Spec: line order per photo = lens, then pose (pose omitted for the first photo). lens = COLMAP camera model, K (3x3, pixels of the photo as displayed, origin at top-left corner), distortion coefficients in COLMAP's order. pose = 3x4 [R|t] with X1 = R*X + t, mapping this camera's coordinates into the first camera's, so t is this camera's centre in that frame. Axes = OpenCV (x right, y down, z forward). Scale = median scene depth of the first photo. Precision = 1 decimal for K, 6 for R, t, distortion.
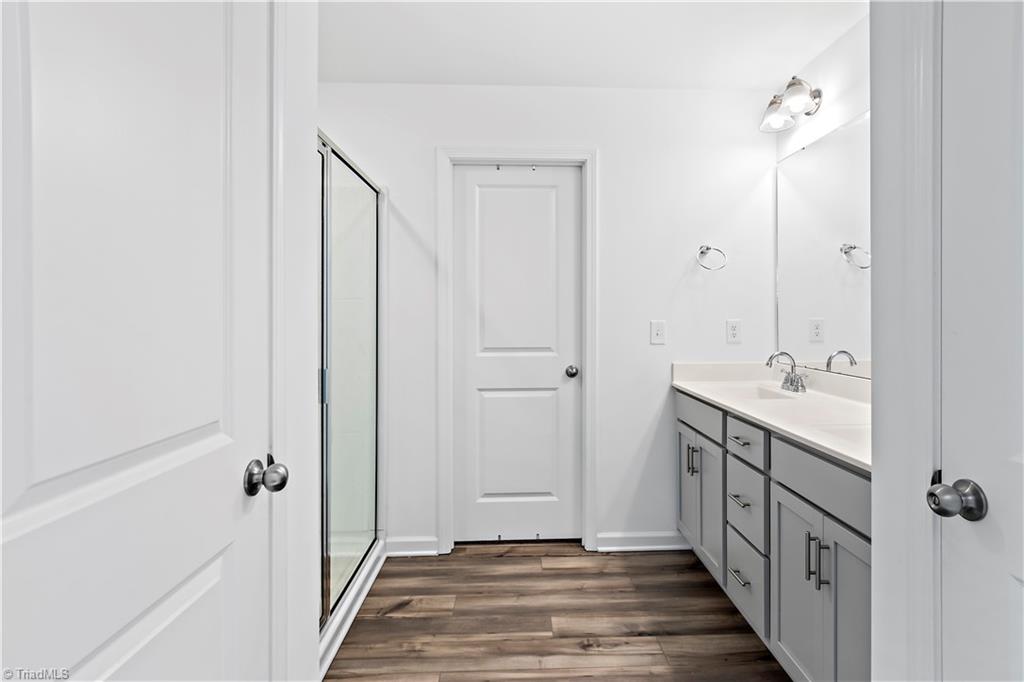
lens RADIAL K [[560.9, 0, 542.2], [0, 560.9, 320.6], [0, 0, 1]] dist [0.003980, 0.003466]
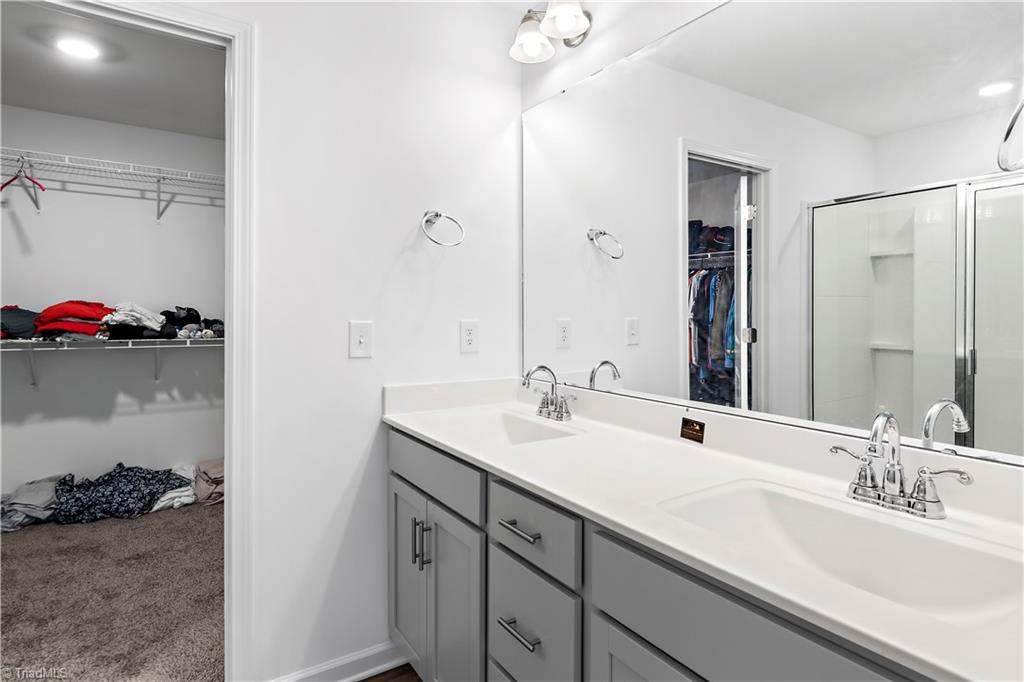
lens RADIAL K [[560.9, 0, 542.2], [0, 560.9, 320.6], [0, 0, 1]] dist [0.003980, 0.003466]
pose [[0.850511, 0.003276, 0.525947, 0.050722], [-0.003758, 0.999993, -0.000152, -0.001386], [-0.525944, -0.001847, 0.850517, 0.385666]]
